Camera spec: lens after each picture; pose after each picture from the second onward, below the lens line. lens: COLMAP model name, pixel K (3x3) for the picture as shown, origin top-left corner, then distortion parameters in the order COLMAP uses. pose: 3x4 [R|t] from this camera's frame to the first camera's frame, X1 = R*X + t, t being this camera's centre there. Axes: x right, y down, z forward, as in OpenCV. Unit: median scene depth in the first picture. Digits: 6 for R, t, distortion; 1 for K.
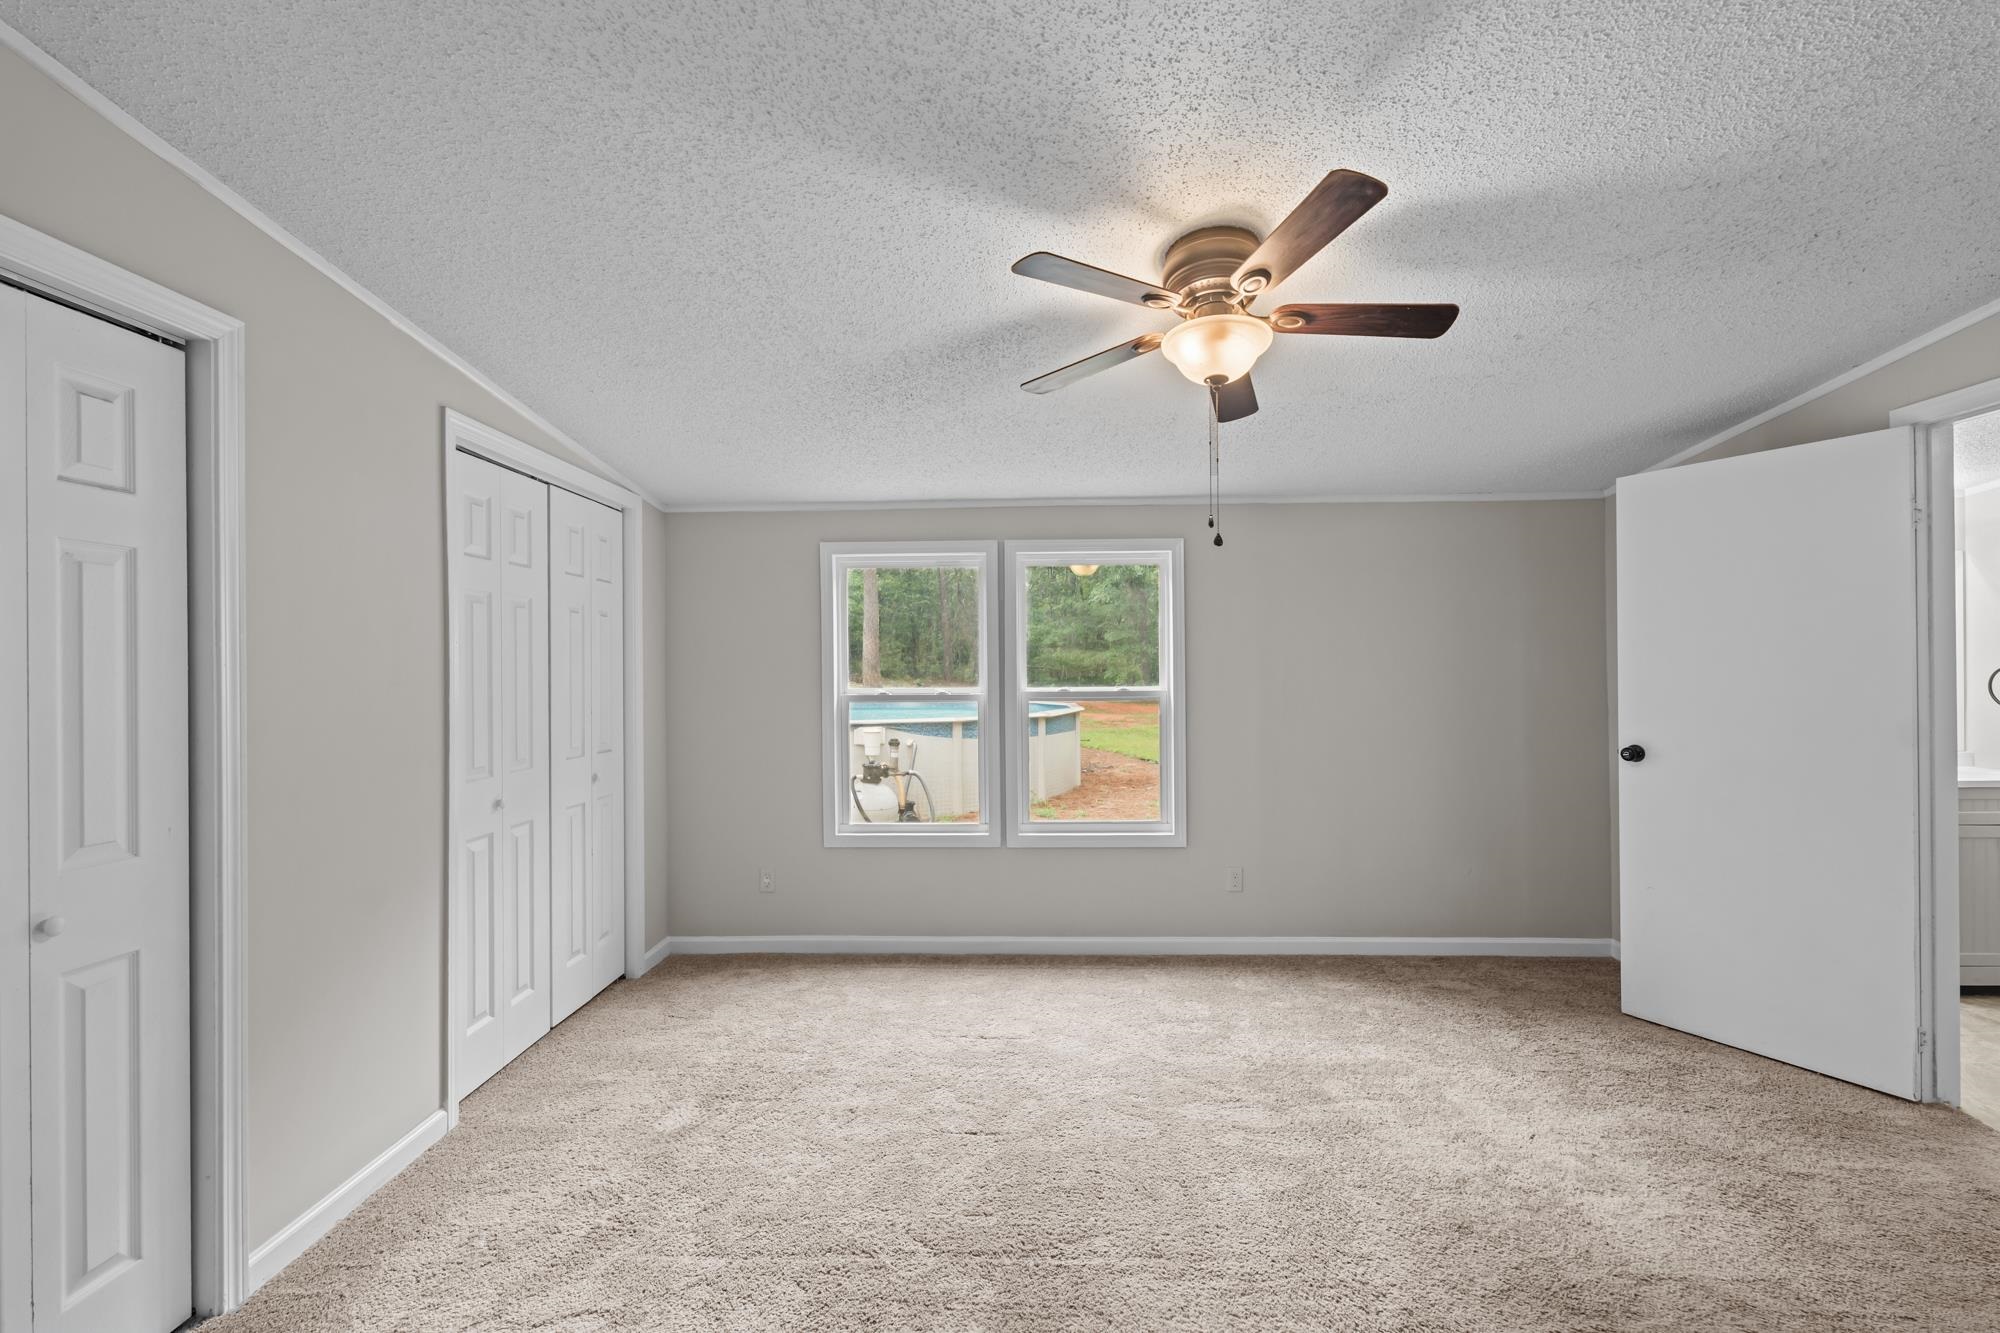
lens RADIAL K [[889.5, 0, 996.0], [0, 889.5, 658.9], [0, 0, 1]] dist [0.008691, -0.003141]
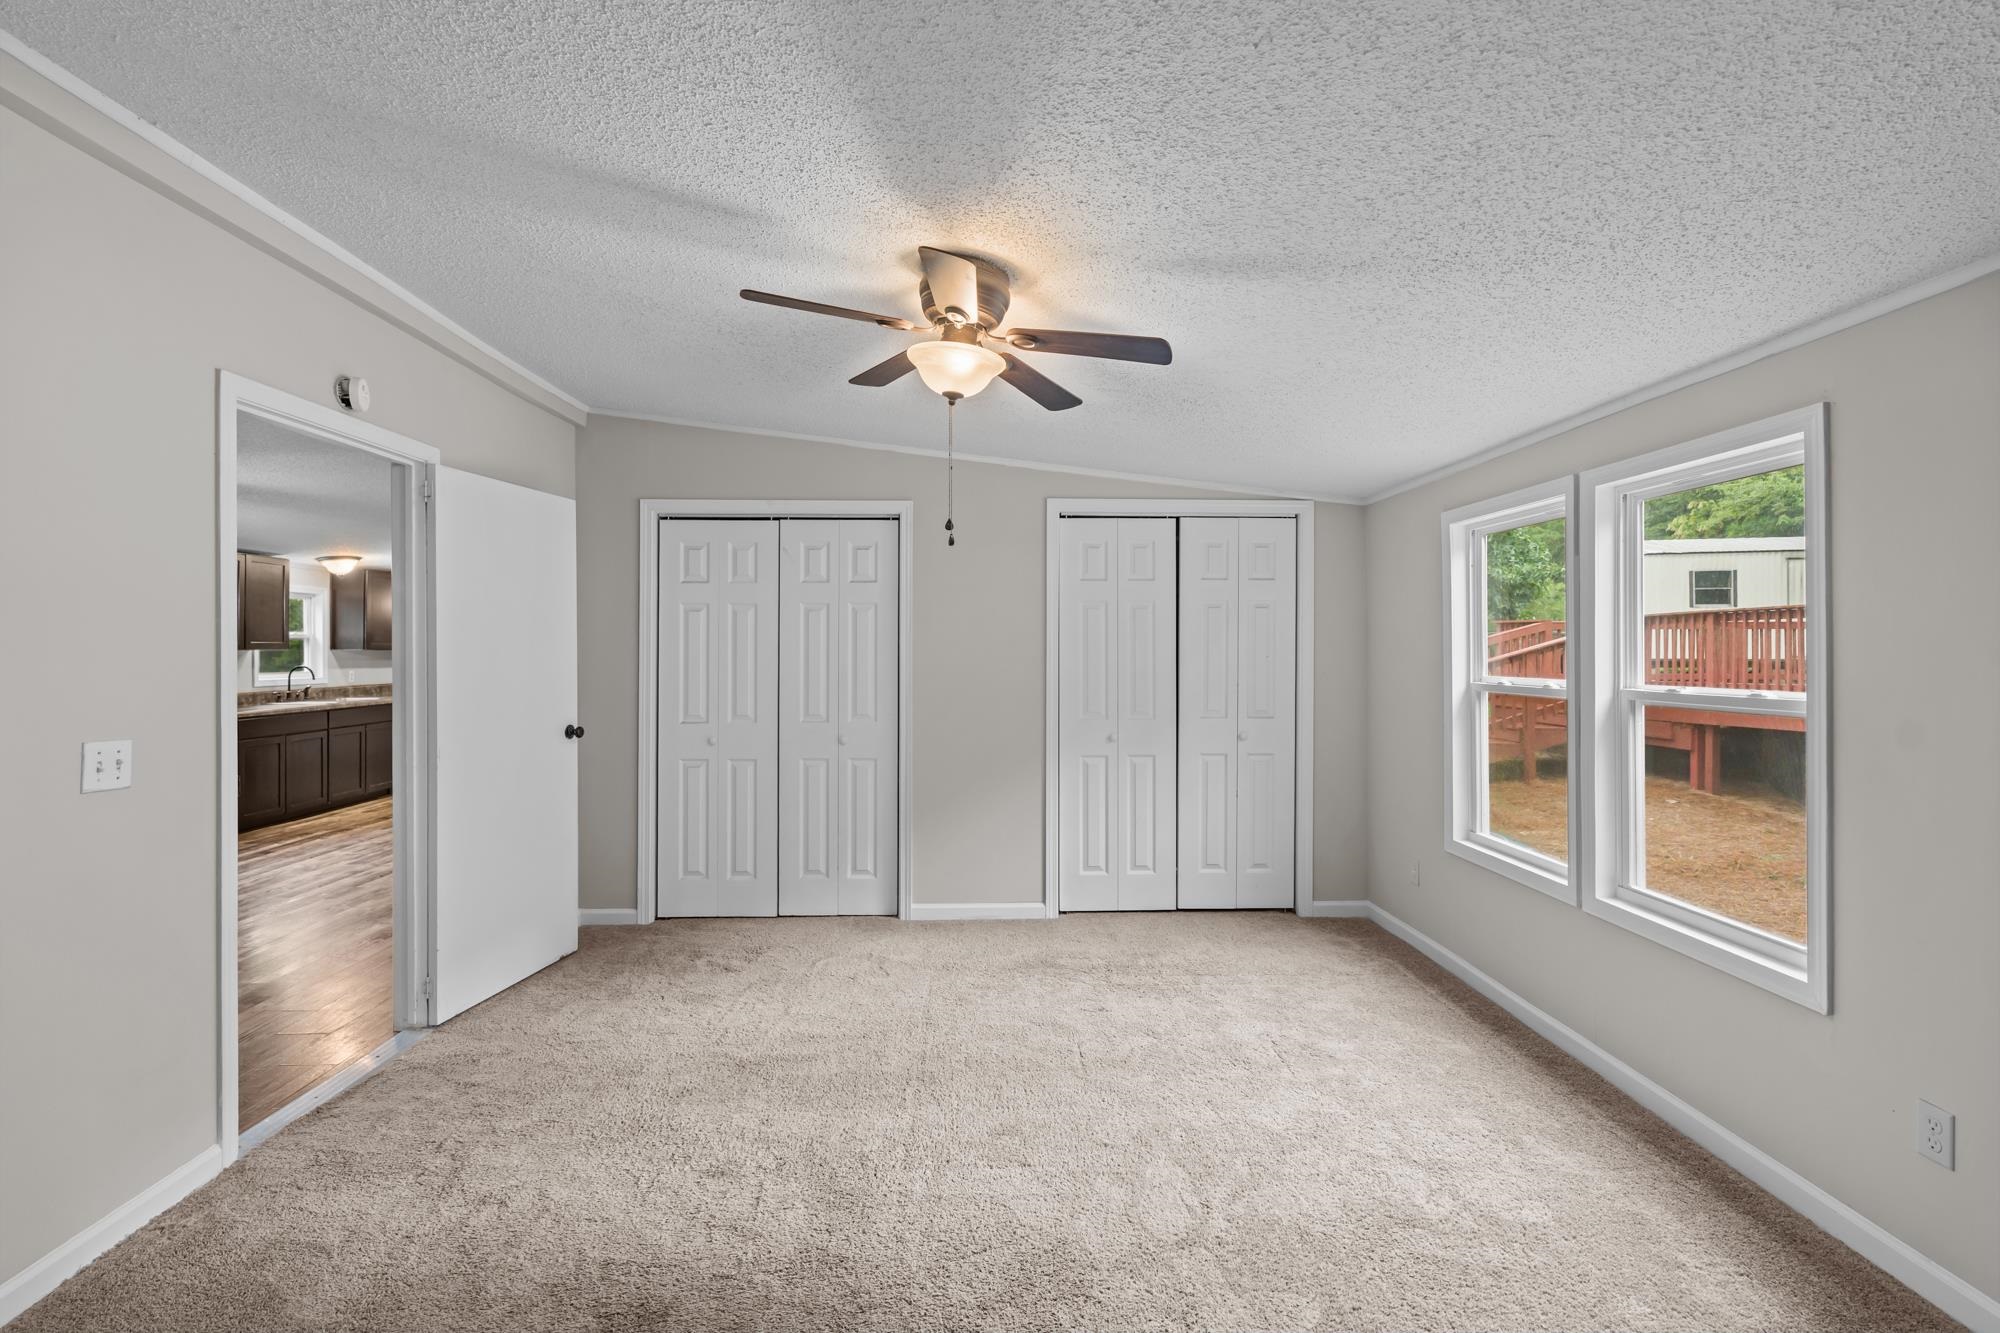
lens RADIAL K [[889.5, 0, 1007.7], [0, 889.5, 648.8], [0, 0, 1]] dist [0.008691, -0.003141]
pose [[0.064665, 0.005560, -0.997892, 0.976372], [0.010653, 0.999924, 0.006261, -0.004452], [0.997850, -0.011035, 0.064601, 0.727219]]
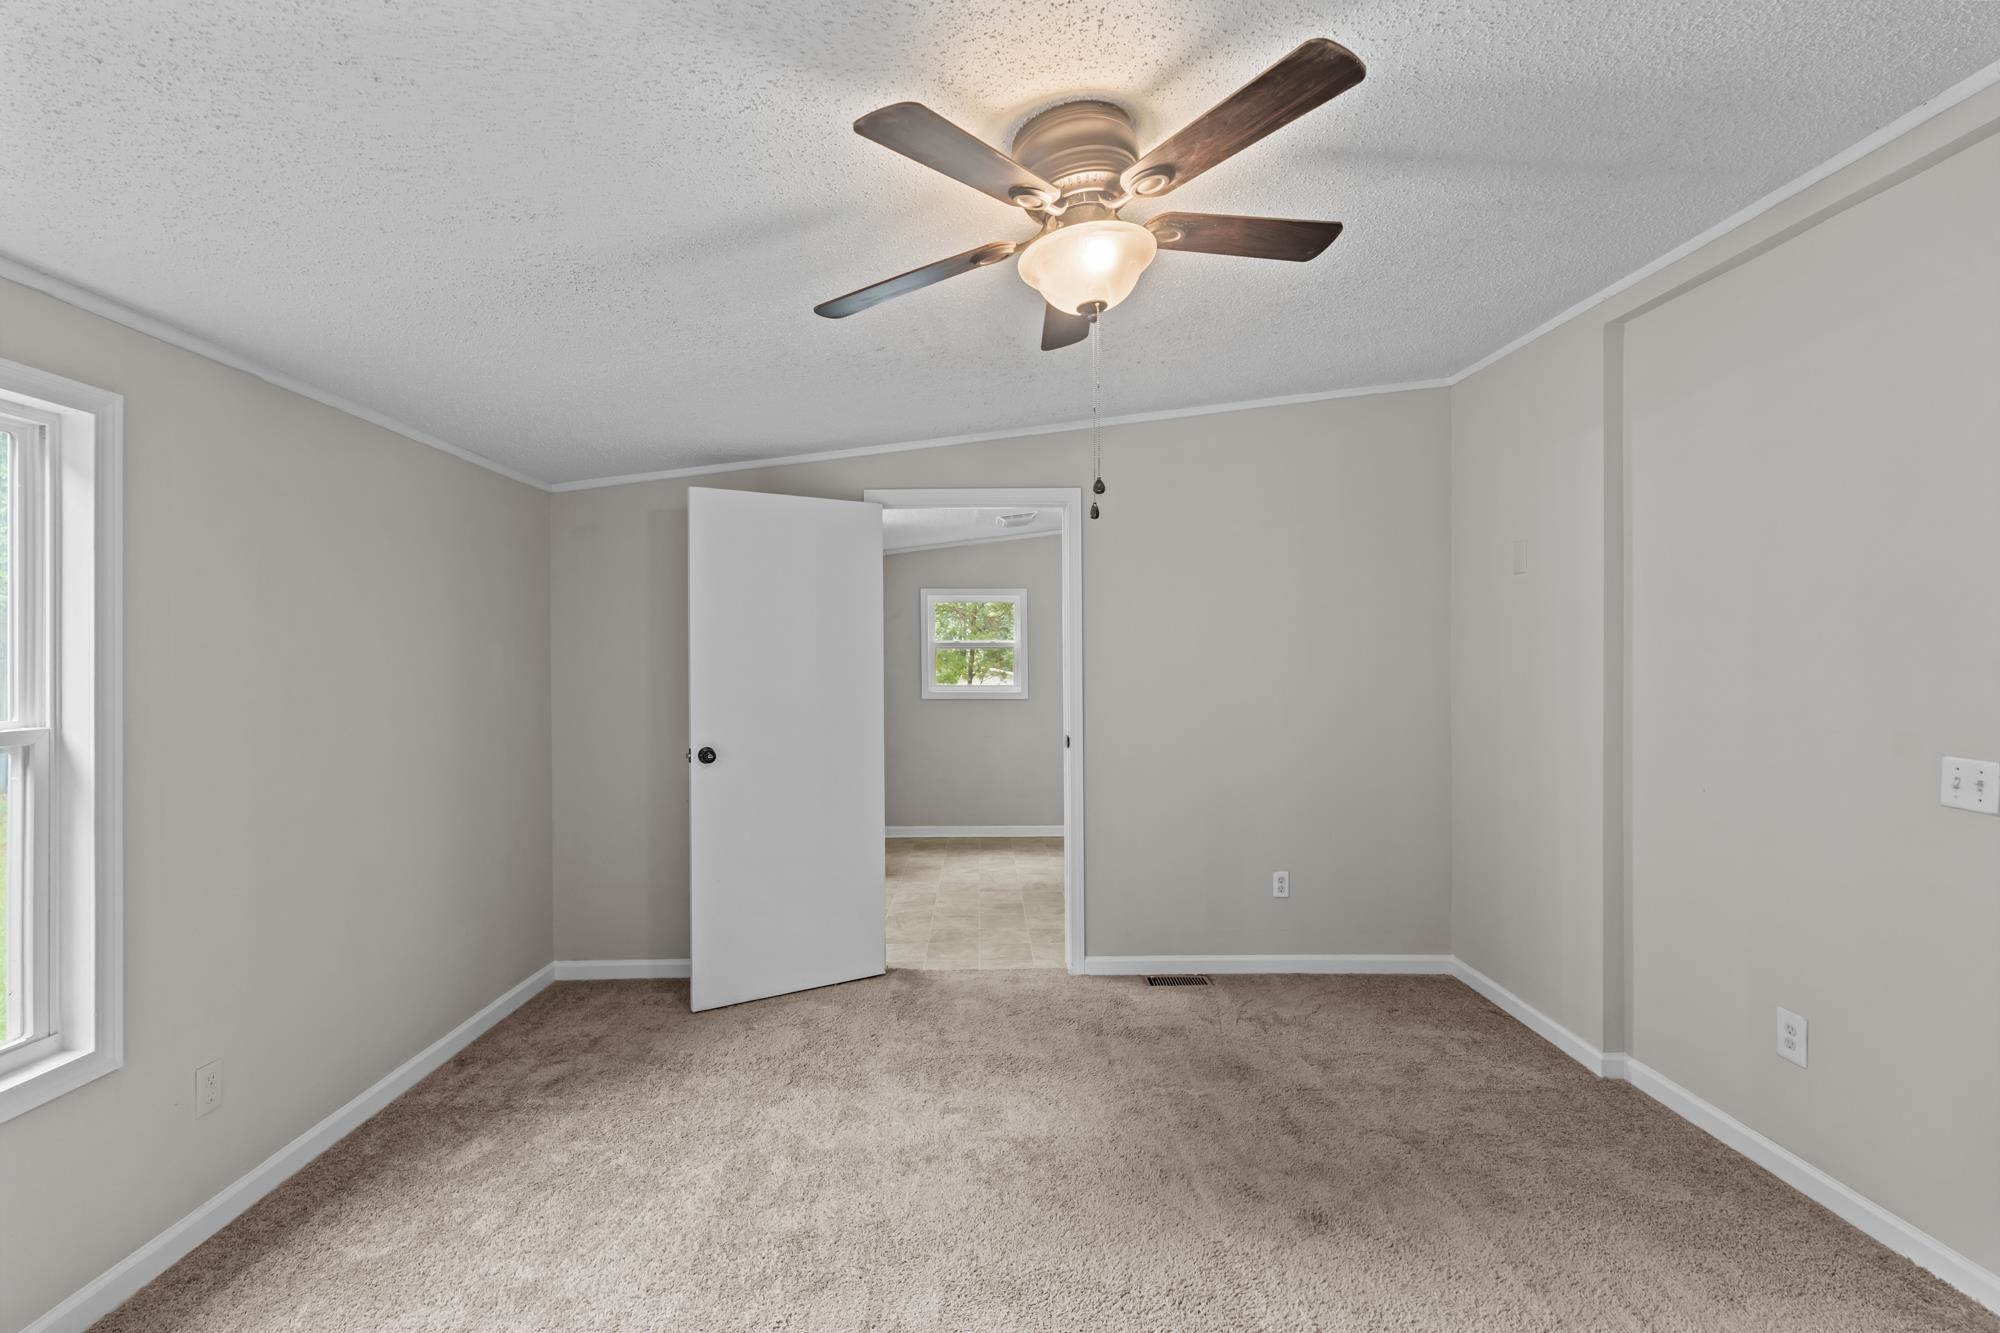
lens RADIAL K [[889.5, 0, 986.2], [0, 889.5, 658.8], [0, 0, 1]] dist [0.008691, -0.003141]
pose [[-0.042991, 0.012696, 0.998995, -0.382189], [-0.007152, 0.999890, -0.013015, 0.005042], [-0.999050, -0.007704, -0.042896, 0.820403]]
